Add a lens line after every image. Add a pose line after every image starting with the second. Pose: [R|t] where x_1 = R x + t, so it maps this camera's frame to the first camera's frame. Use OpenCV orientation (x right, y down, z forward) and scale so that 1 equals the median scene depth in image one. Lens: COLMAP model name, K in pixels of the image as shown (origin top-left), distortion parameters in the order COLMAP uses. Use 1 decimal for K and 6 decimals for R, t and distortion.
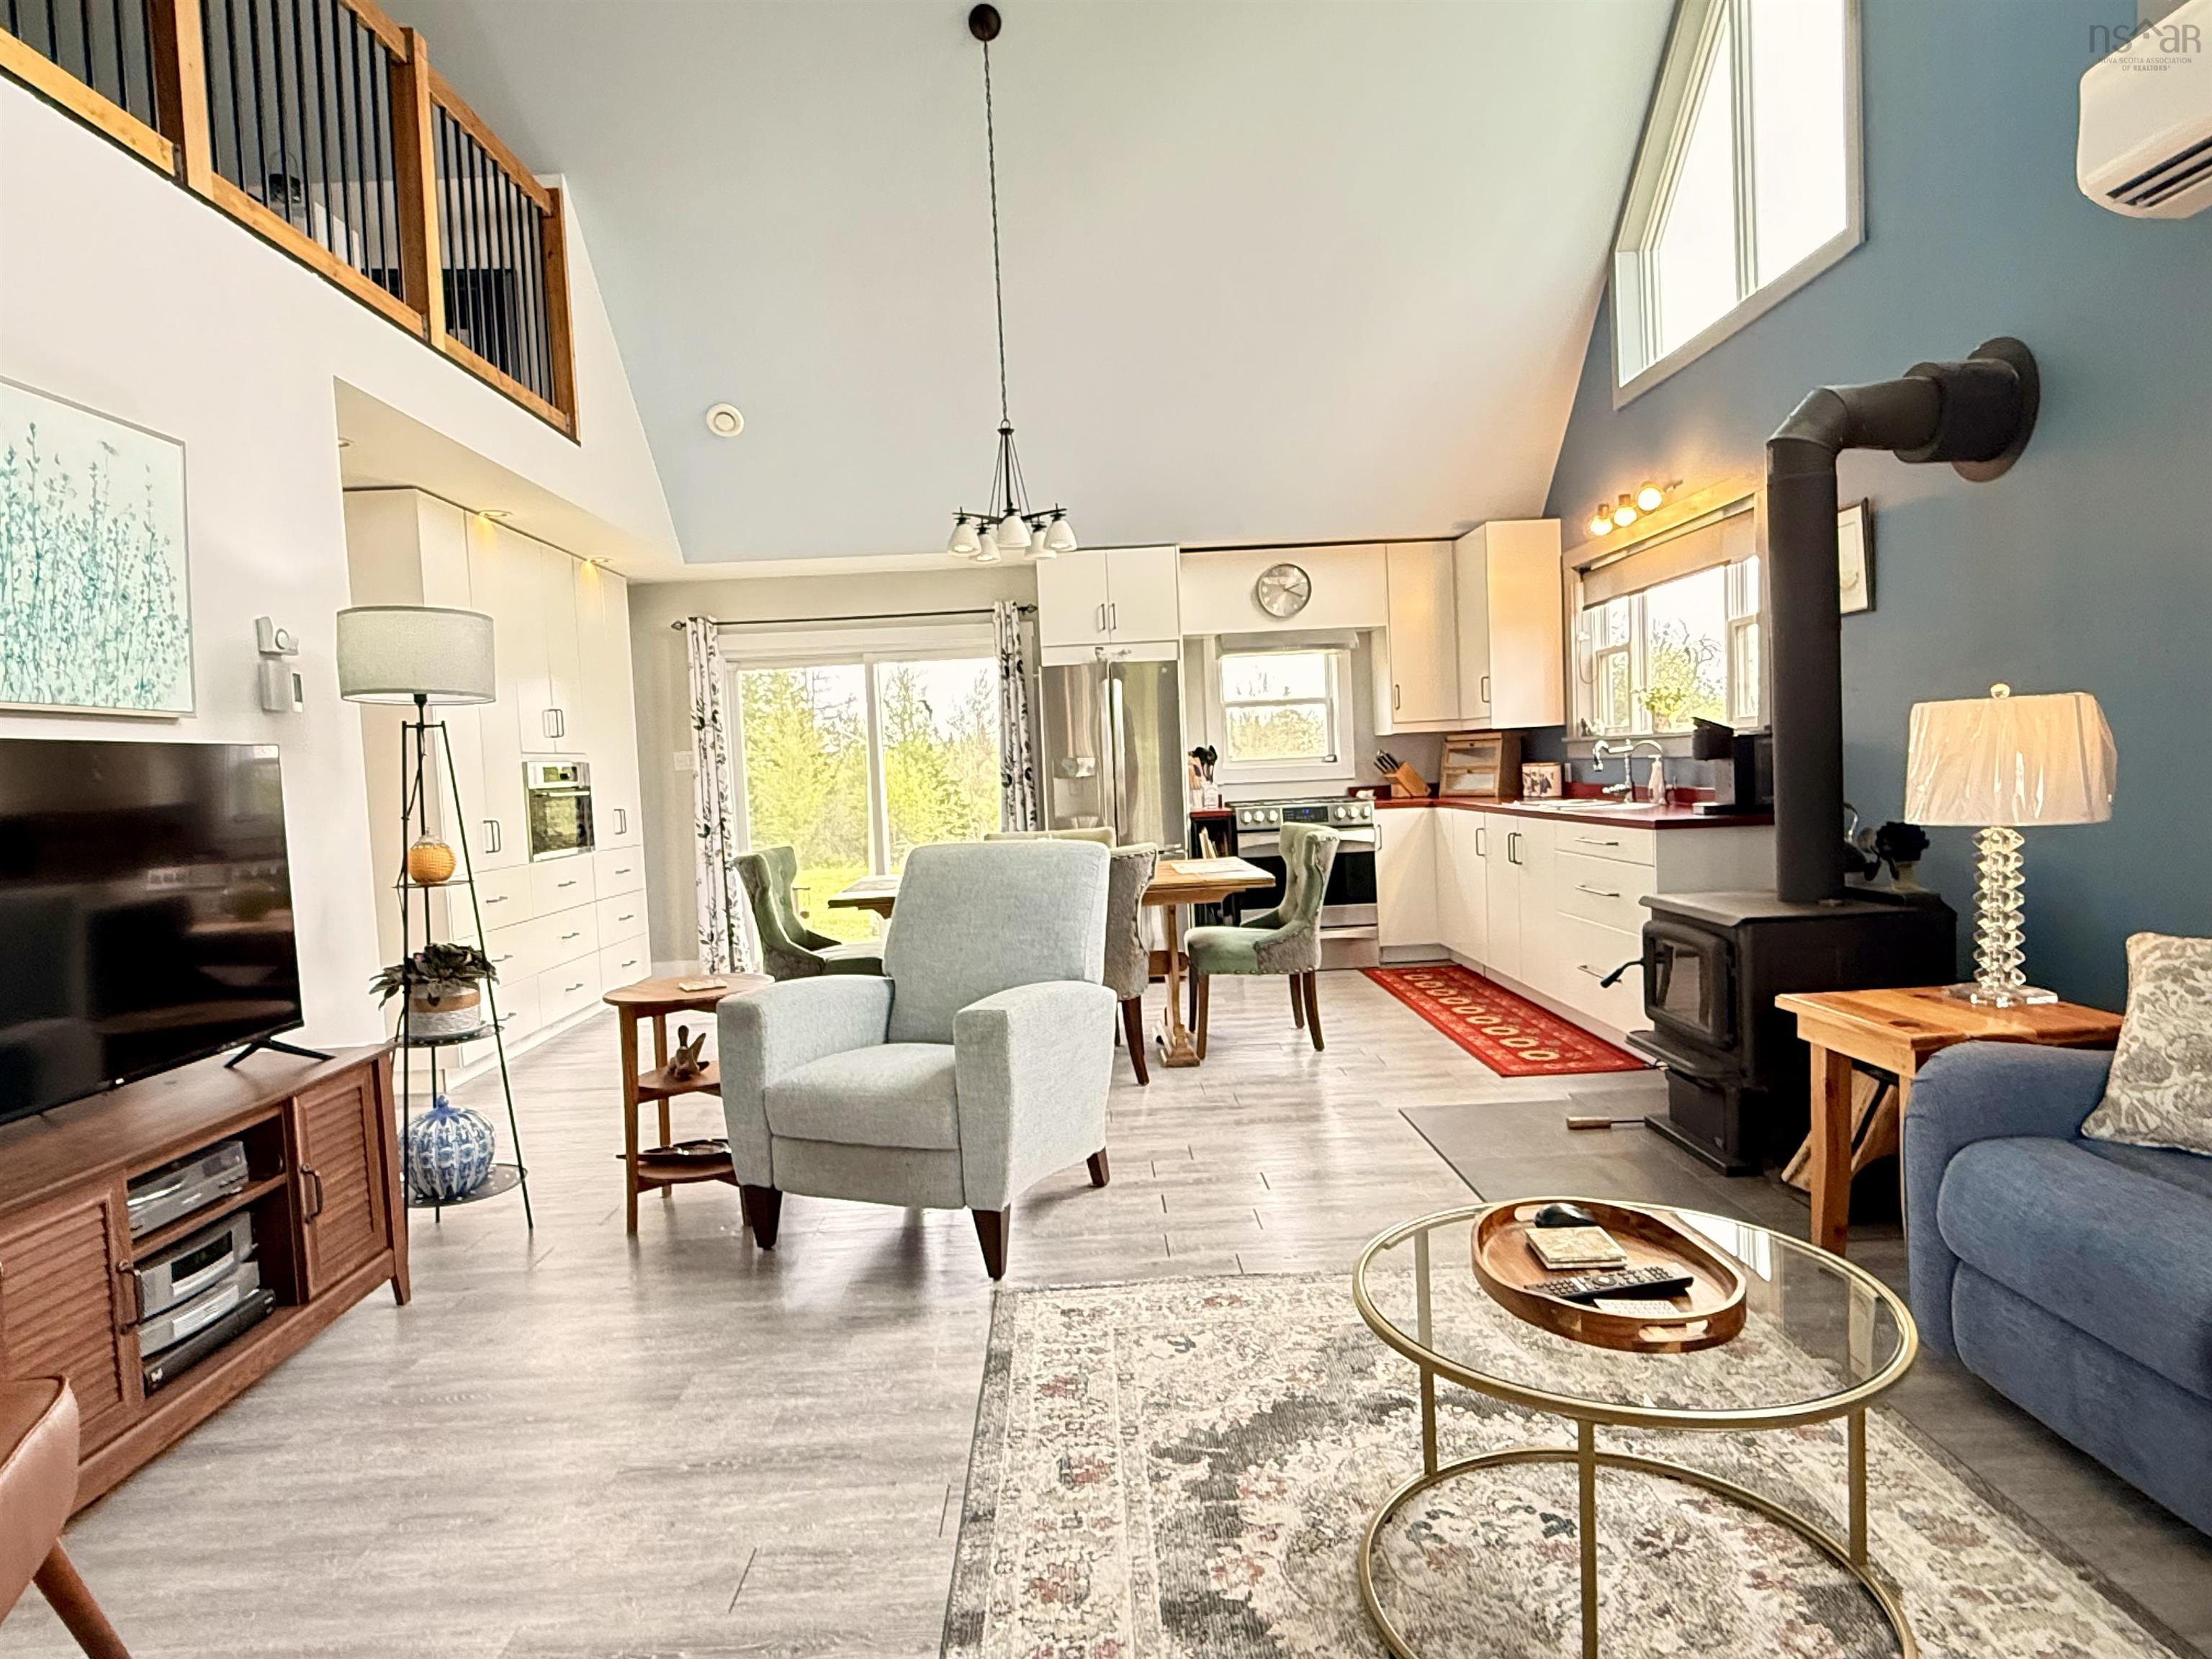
lens RADIAL K [[1288.1, 0, 1106.0], [0, 1288.1, 829.5], [0, 0, 1]] dist [0.000168, -0.000230]
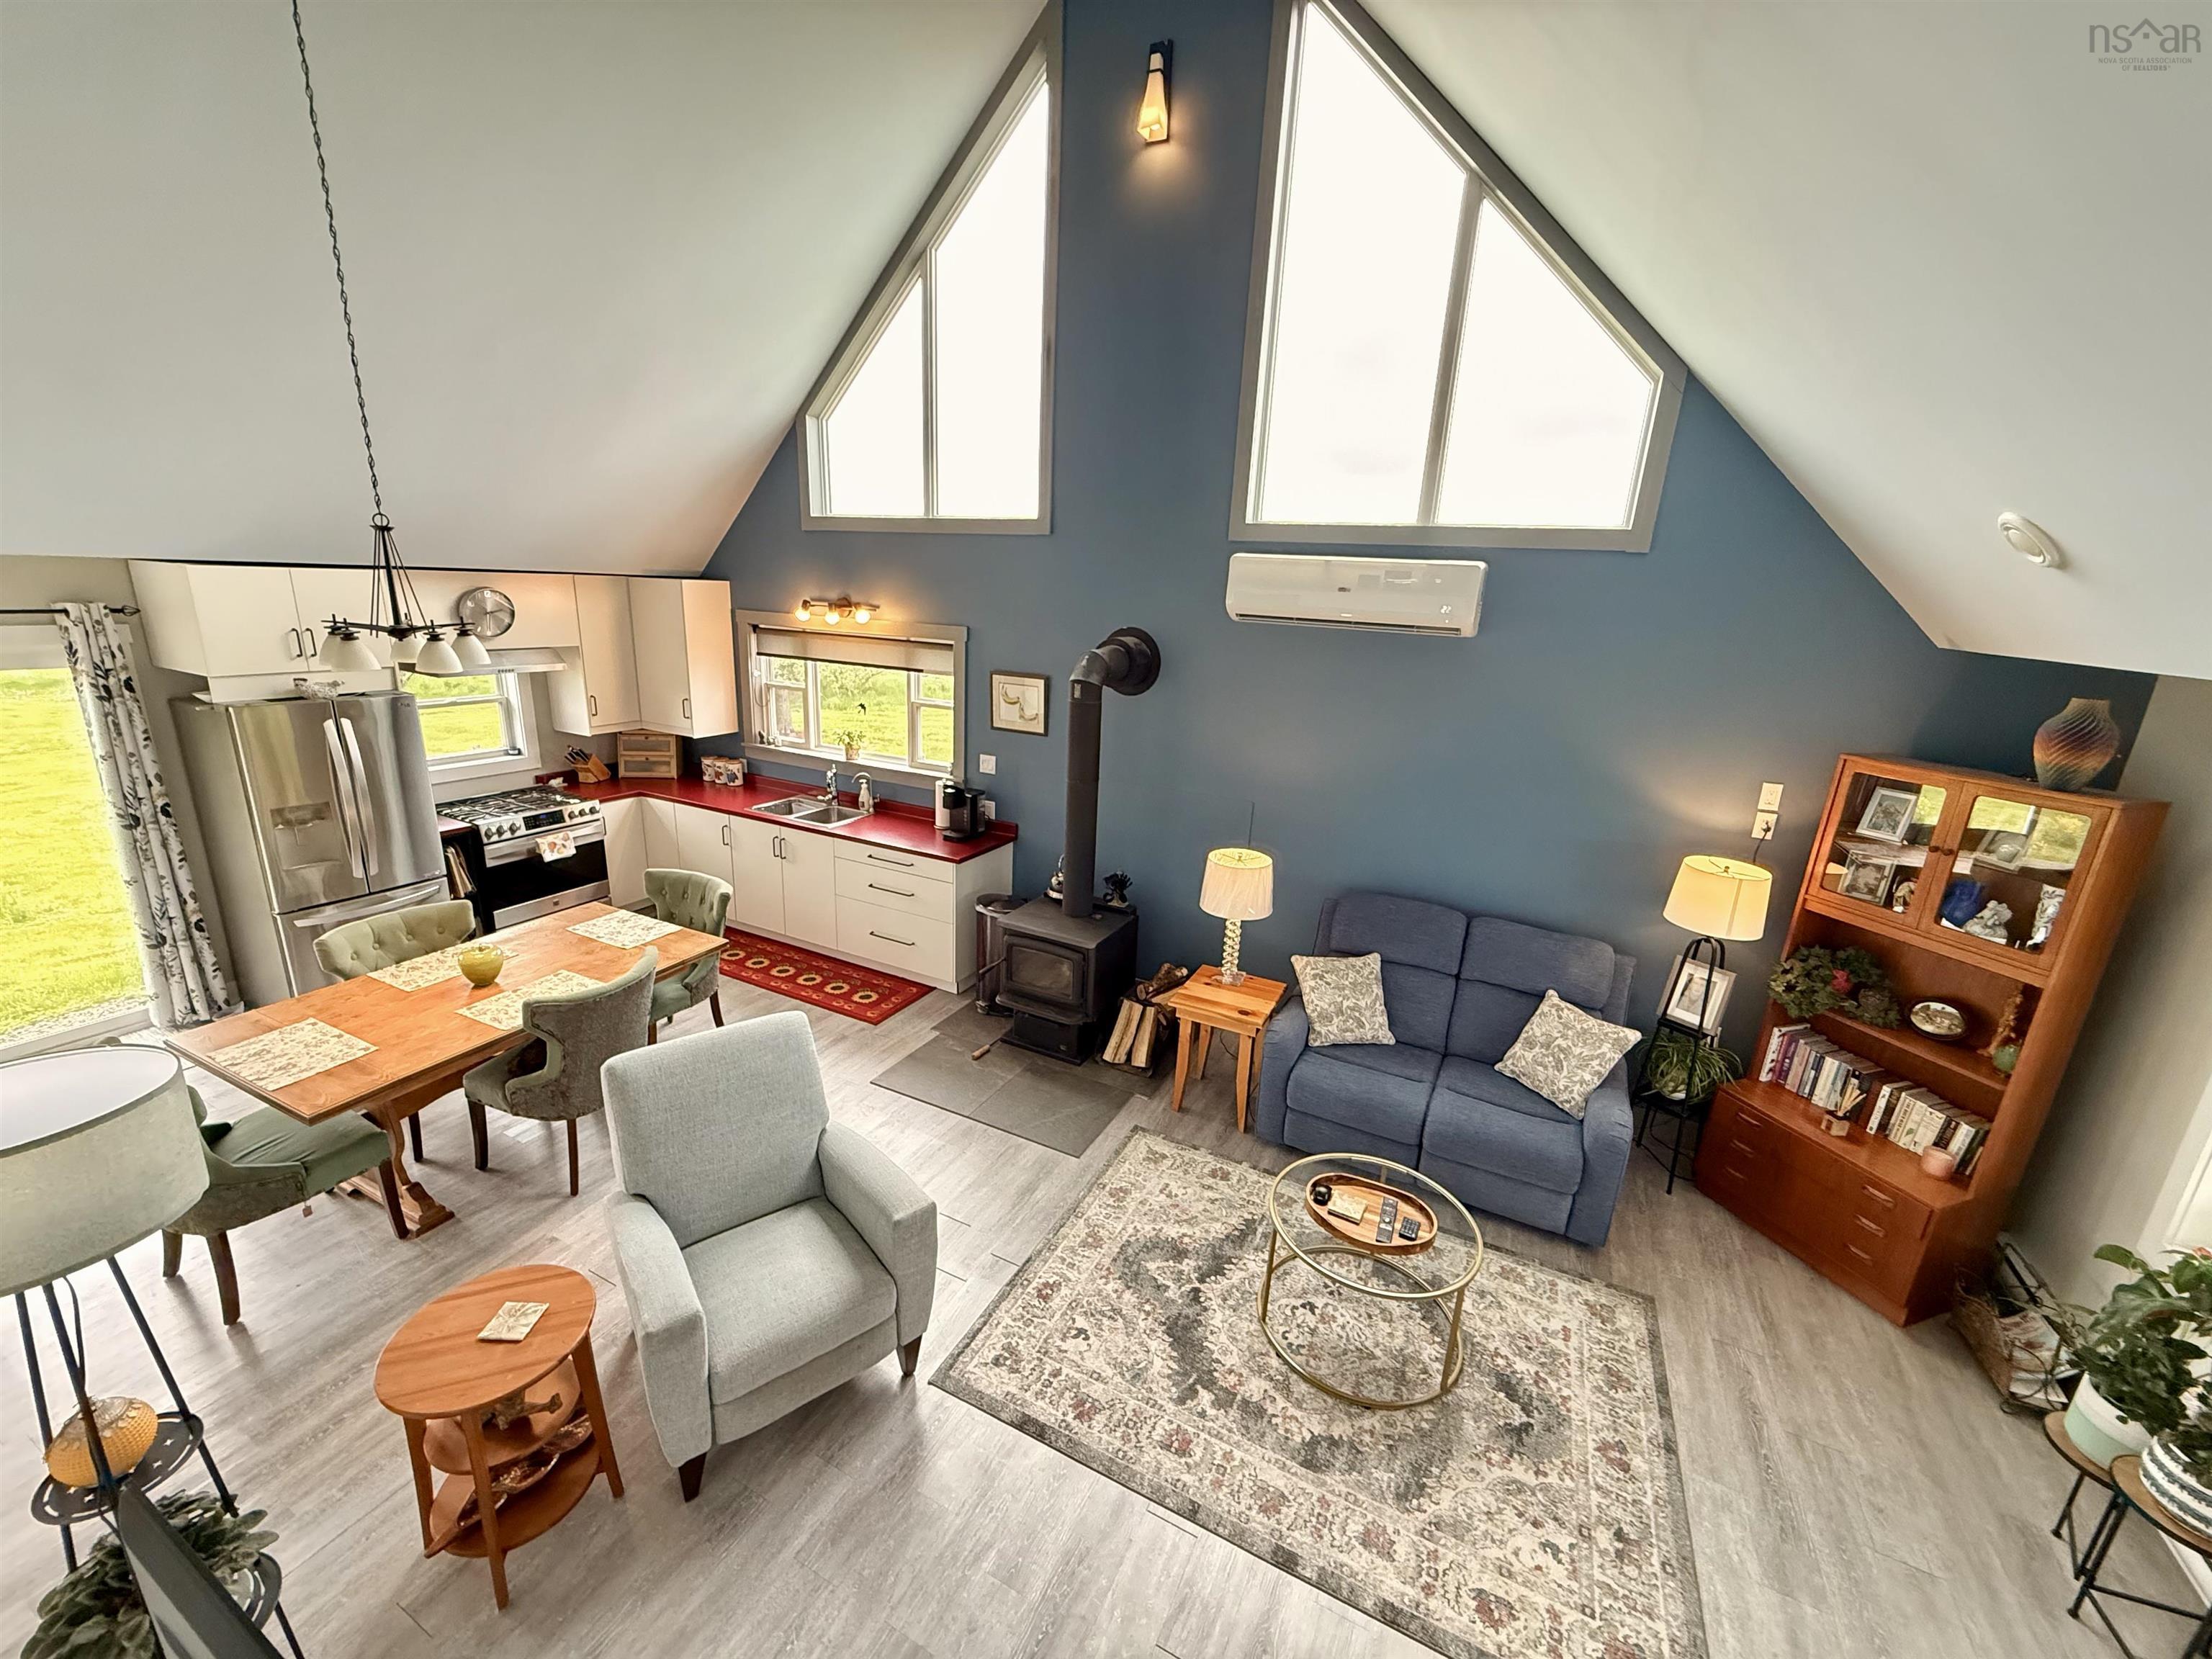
lens RADIAL K [[875.0, 0, 1100.4], [0, 875.0, 837.4], [0, 0, 1]] dist [0.000002, -0.000297]
pose [[0.461999, -0.180539, 0.868310, -0.382946], [-0.028914, 0.975475, 0.218205, -0.231669], [-0.886409, -0.125917, 0.445448, 0.257286]]
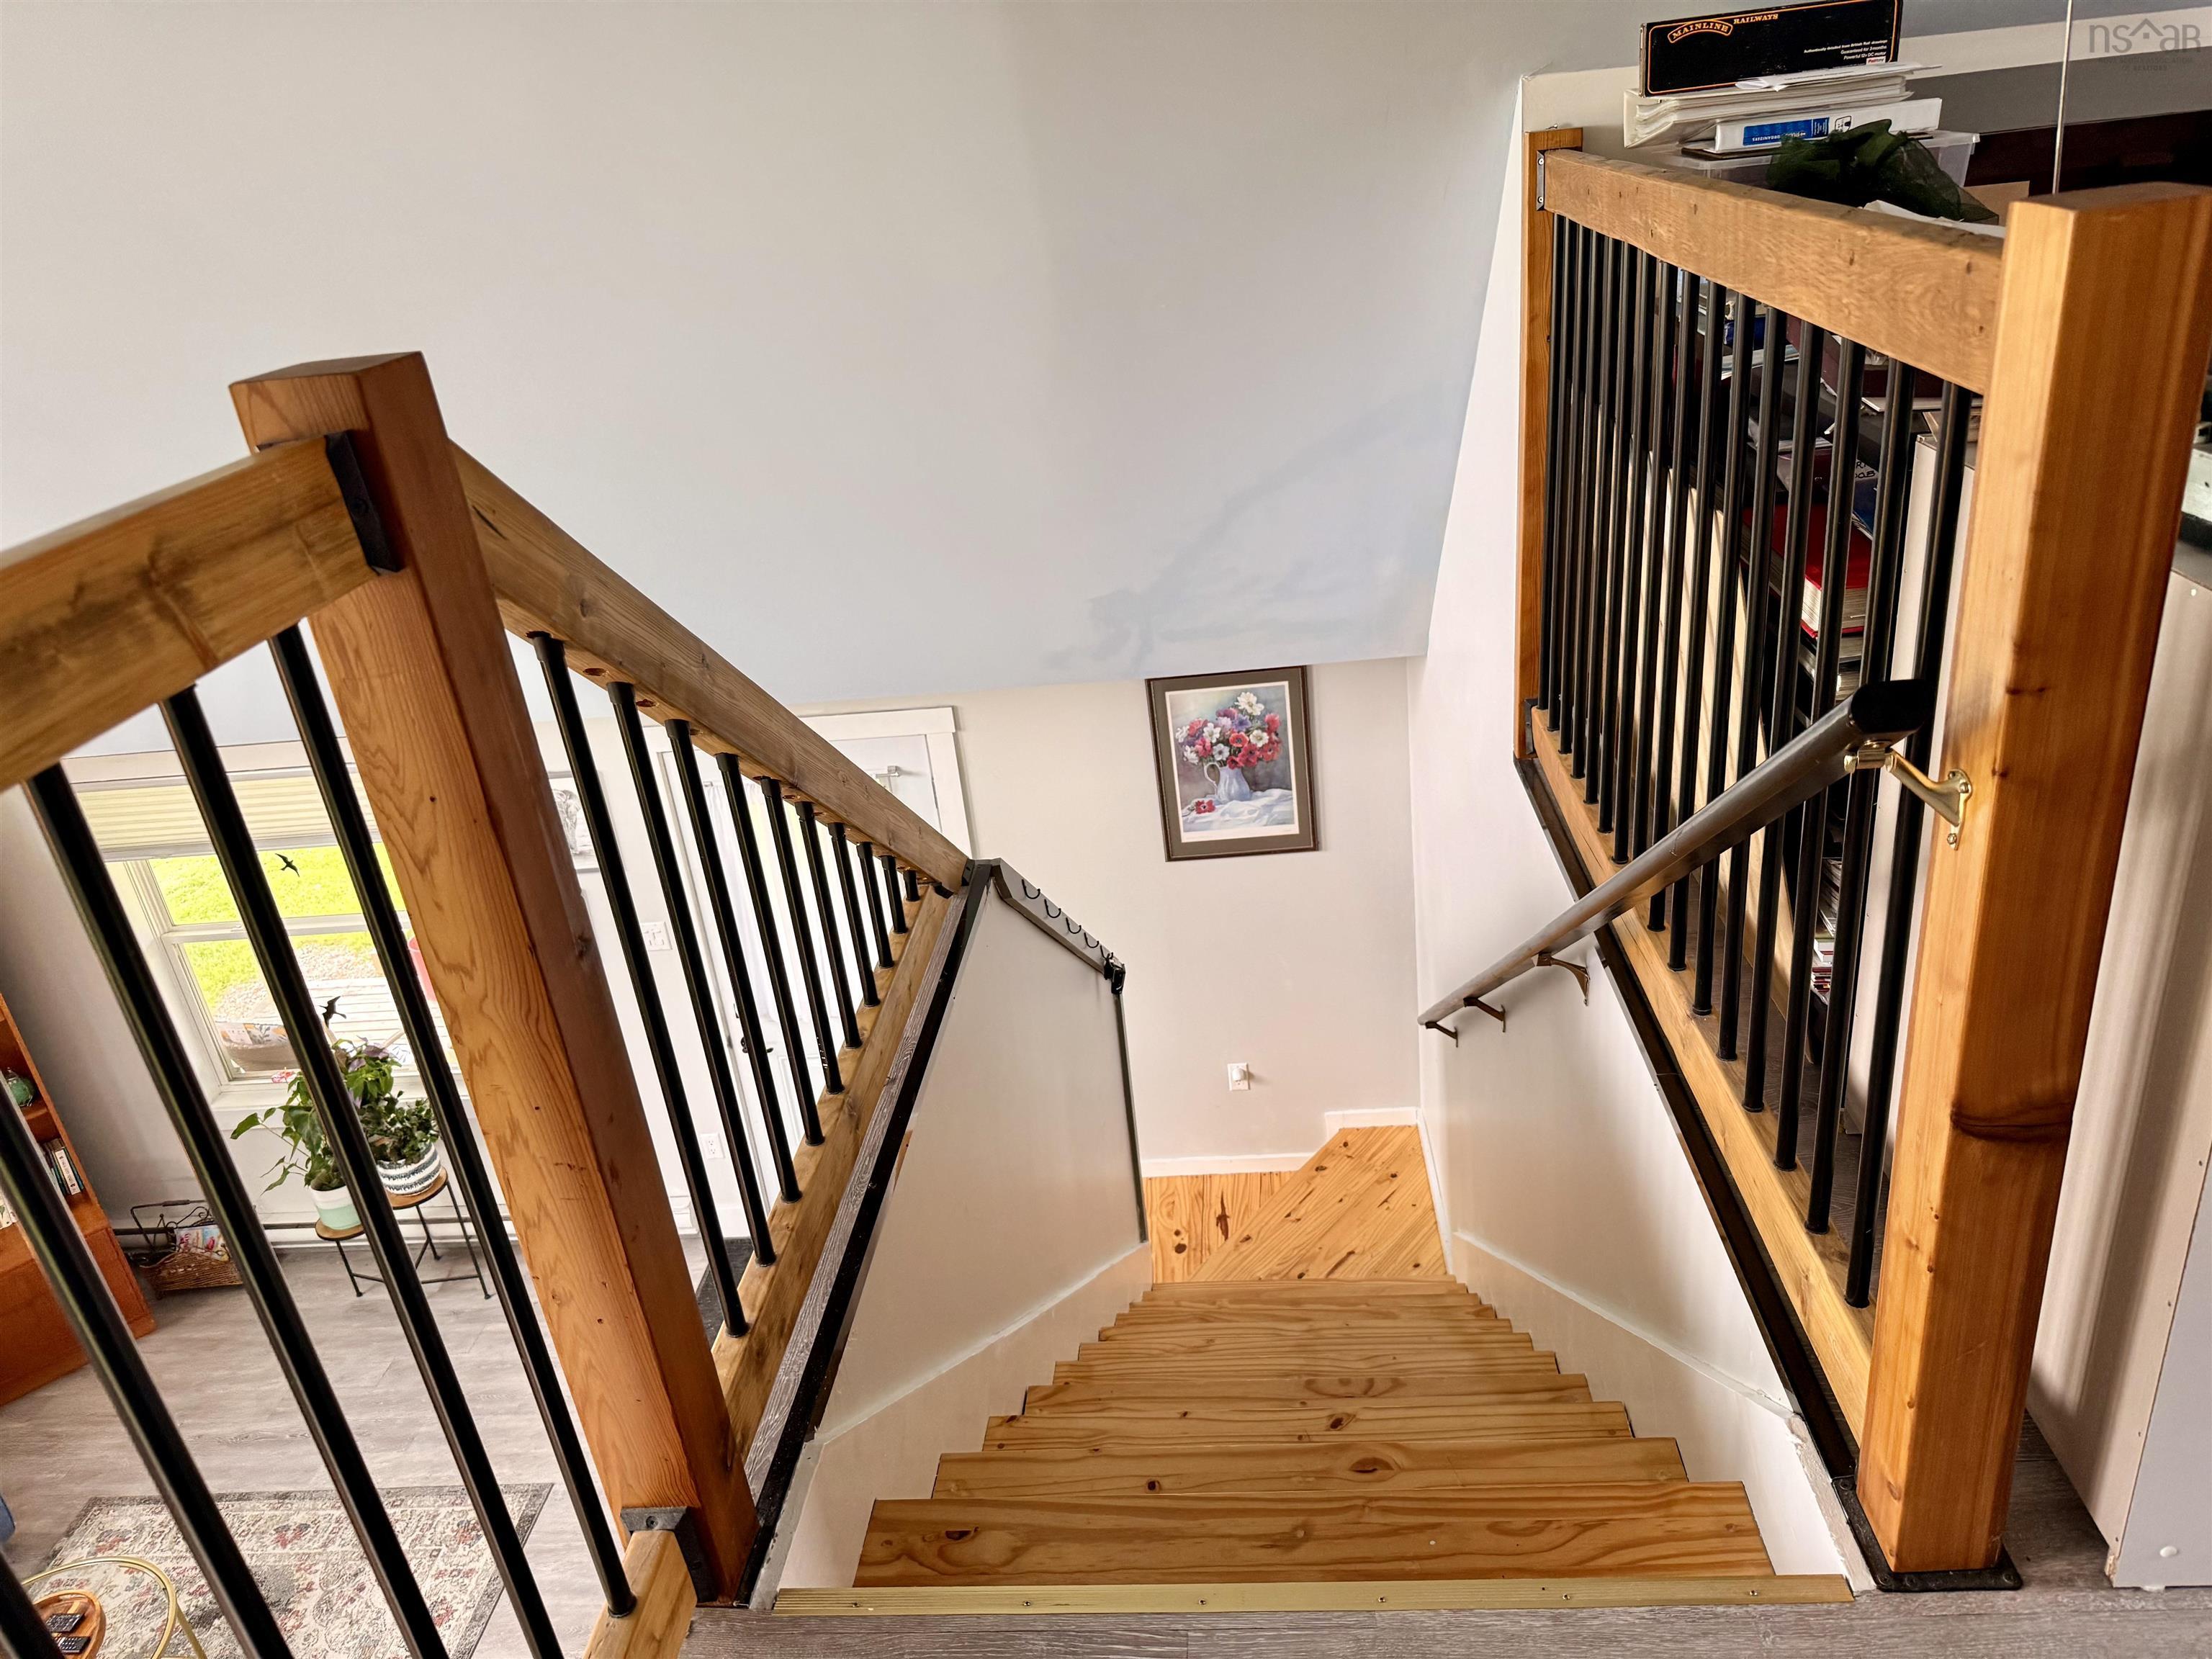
lens RADIAL K [[1550.4, 0, 1106.0], [0, 1550.4, 829.5], [0, 0, 1]] dist [0.117077, -0.113660]
pose [[-0.983861, 0.107559, 0.143002, -0.530198], [0.161557, 0.877531, 0.451486, -0.495266], [-0.076927, 0.467302, -0.880745, 0.758018]]
